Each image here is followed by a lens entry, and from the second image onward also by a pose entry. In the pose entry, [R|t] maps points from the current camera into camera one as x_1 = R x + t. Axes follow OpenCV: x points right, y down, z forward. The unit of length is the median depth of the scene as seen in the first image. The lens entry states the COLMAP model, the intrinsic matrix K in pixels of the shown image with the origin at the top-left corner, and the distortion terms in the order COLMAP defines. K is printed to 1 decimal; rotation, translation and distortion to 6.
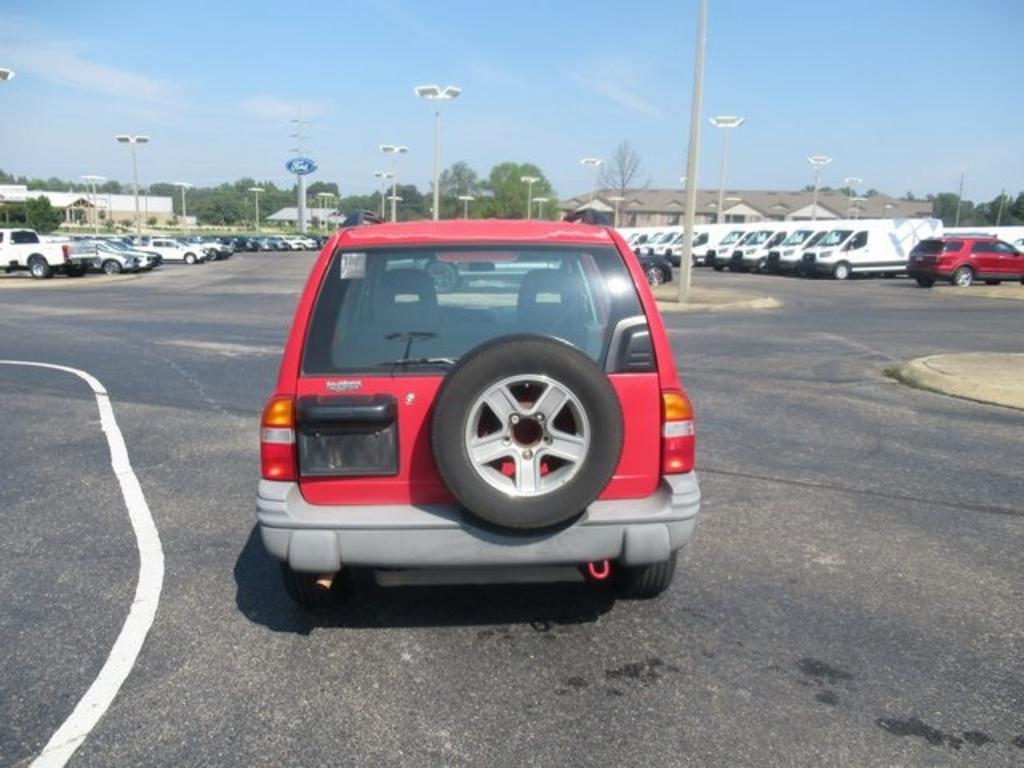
lens RADIAL K [[804.5, 0, 506.9], [0, 804.5, 386.3], [0, 0, 1]] dist [-0.025019, 0.014099]
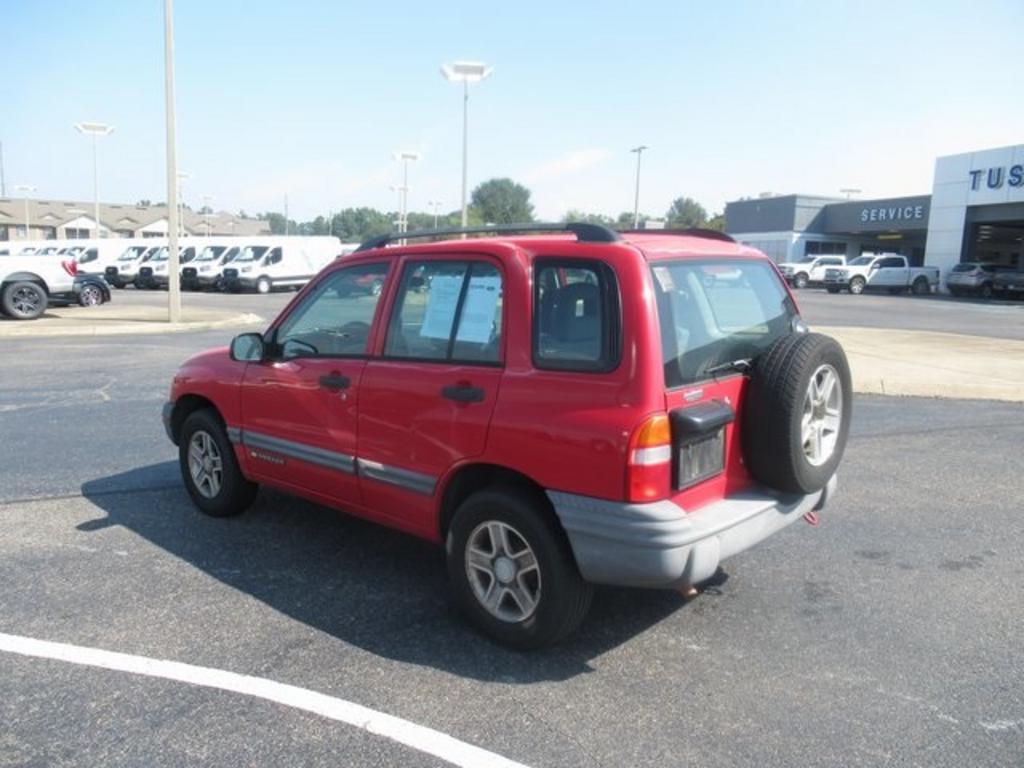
lens RADIAL K [[804.5, 0, 506.9], [0, 804.5, 386.3], [0, 0, 1]] dist [-0.025019, 0.014099]
pose [[0.705864, -0.108643, 0.699966, -0.840172], [0.121987, 0.992049, 0.030963, -0.056248], [-0.697765, 0.063531, 0.713504, 0.332701]]
